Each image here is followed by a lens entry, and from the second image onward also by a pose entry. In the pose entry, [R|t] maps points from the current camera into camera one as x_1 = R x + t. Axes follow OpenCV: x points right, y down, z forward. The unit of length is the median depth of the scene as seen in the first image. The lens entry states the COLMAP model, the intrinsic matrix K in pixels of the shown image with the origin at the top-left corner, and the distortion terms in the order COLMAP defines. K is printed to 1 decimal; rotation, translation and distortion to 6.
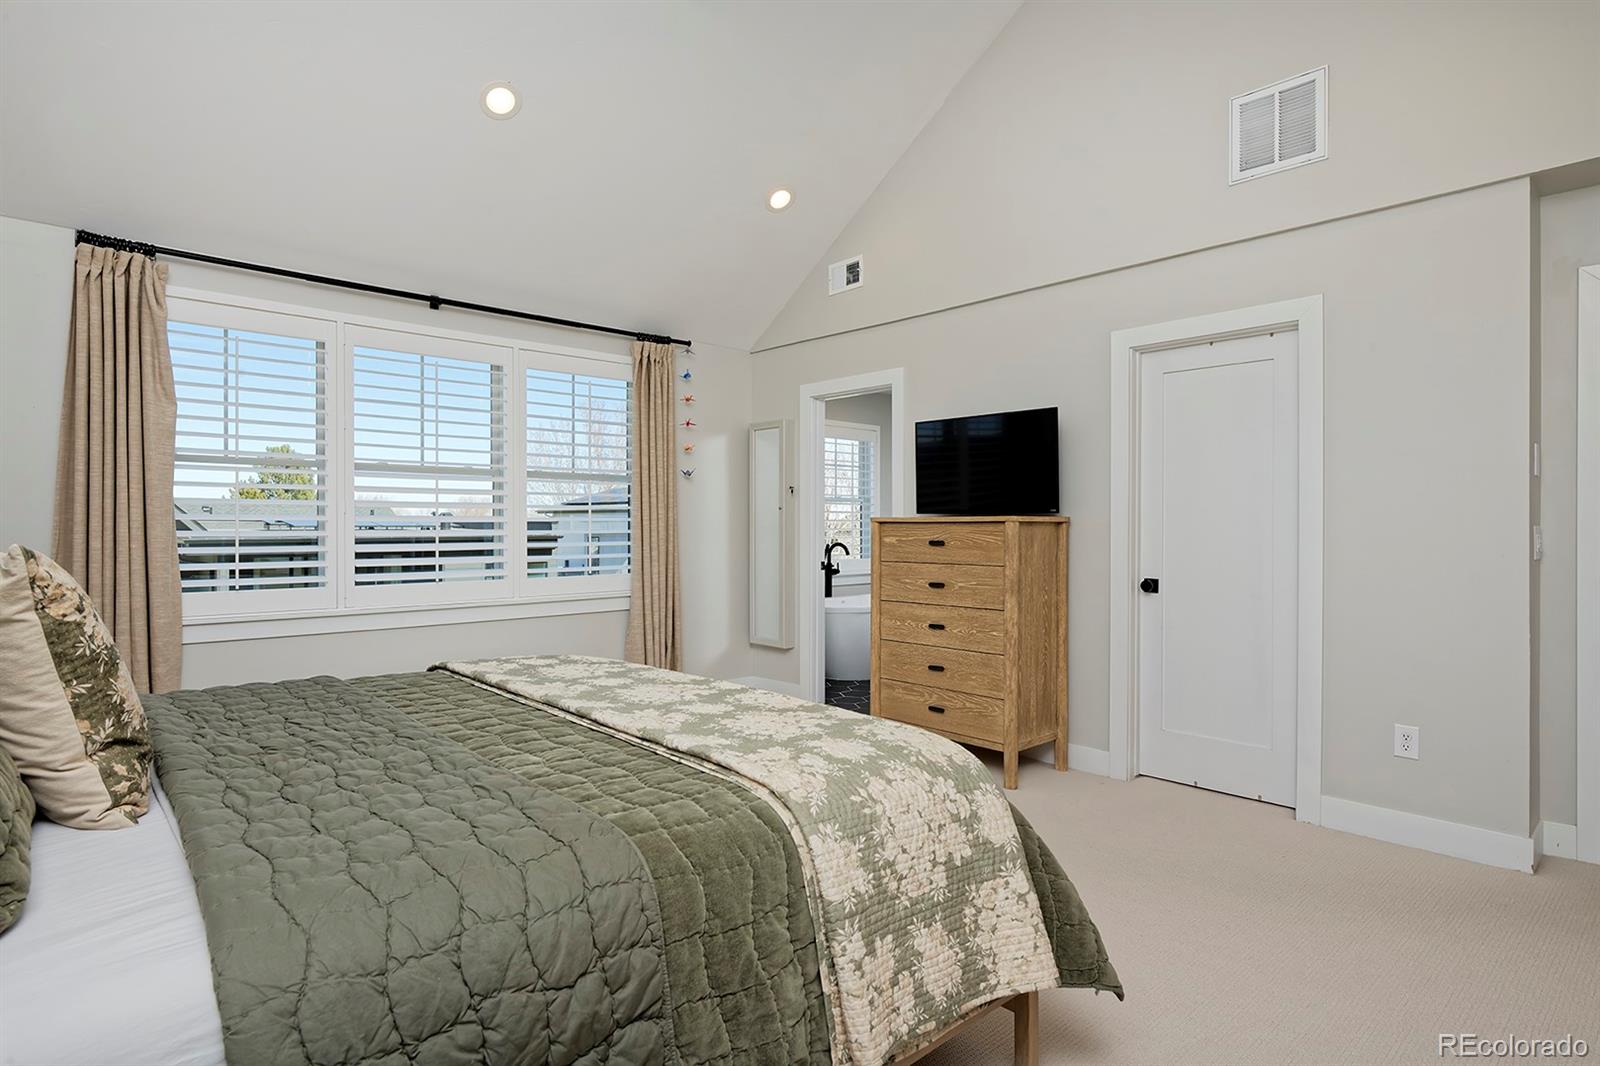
lens RADIAL K [[845.8, 0, 806.0], [0, 845.8, 532.6], [0, 0, 1]] dist [0.002949, 0.000073]
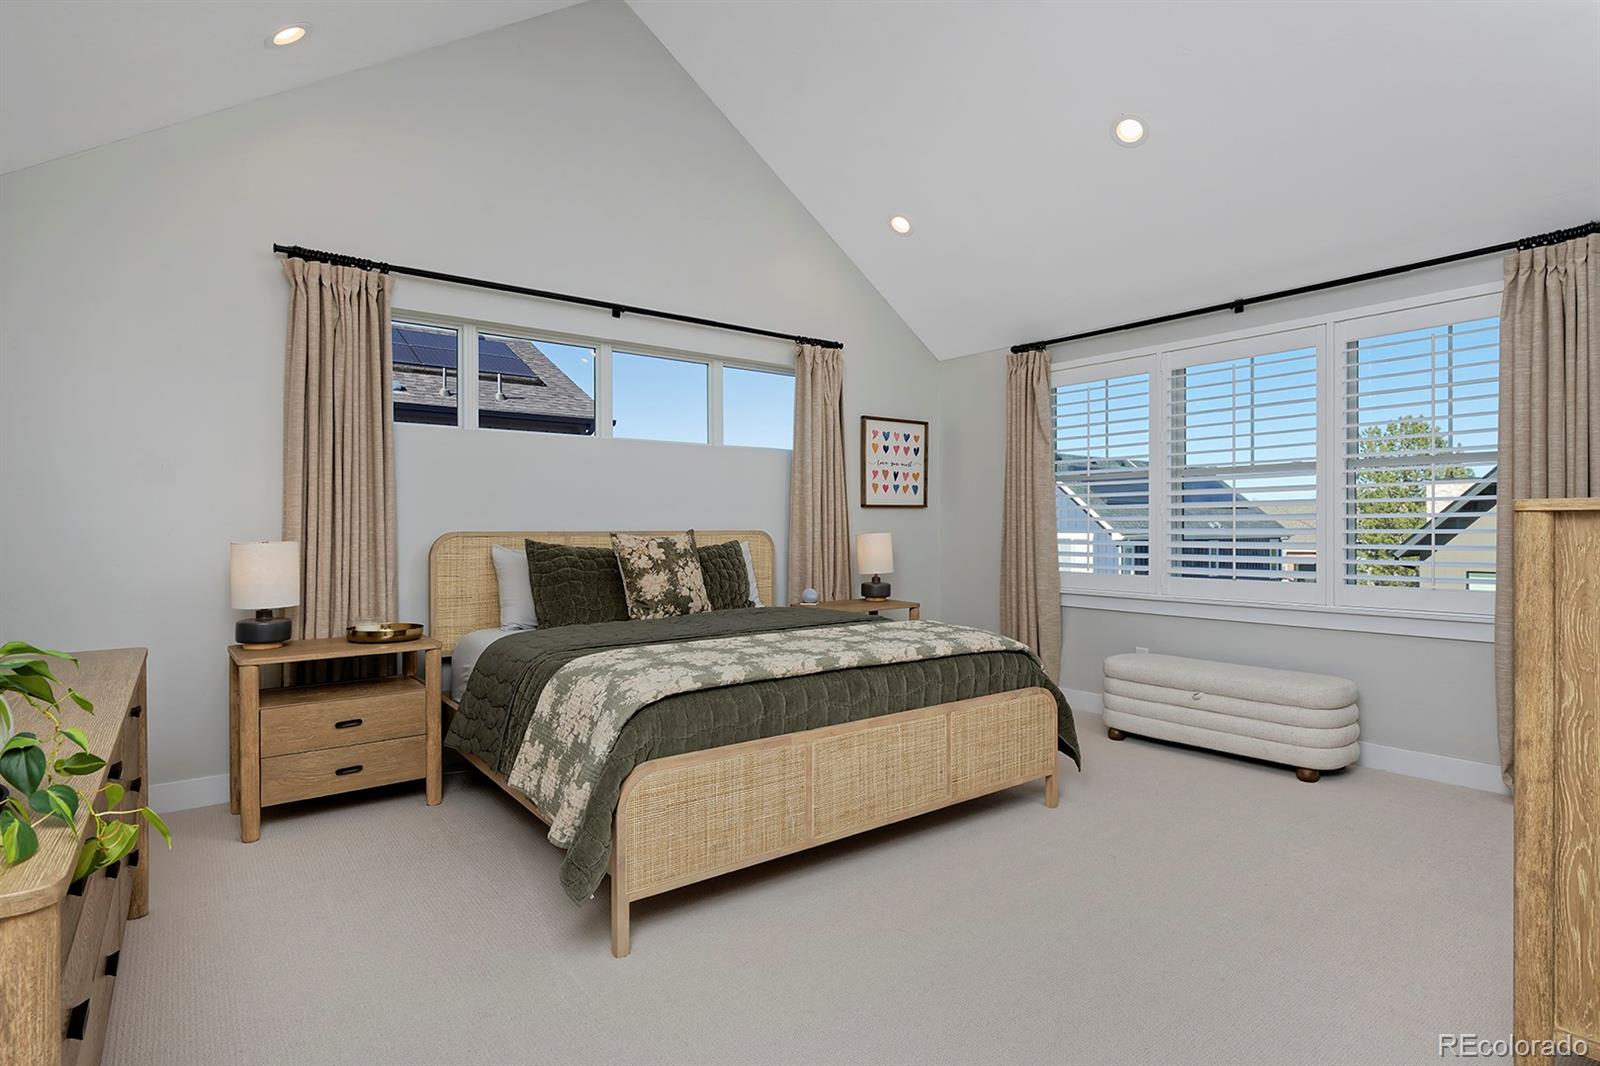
lens RADIAL K [[845.8, 0, 806.6], [0, 845.8, 529.6], [0, 0, 1]] dist [0.002949, 0.000073]
pose [[-0.092672, 0.002528, -0.995693, 0.625098], [-0.003280, 0.999991, 0.002844, -0.003070], [0.995691, 0.003529, -0.092663, 0.573579]]
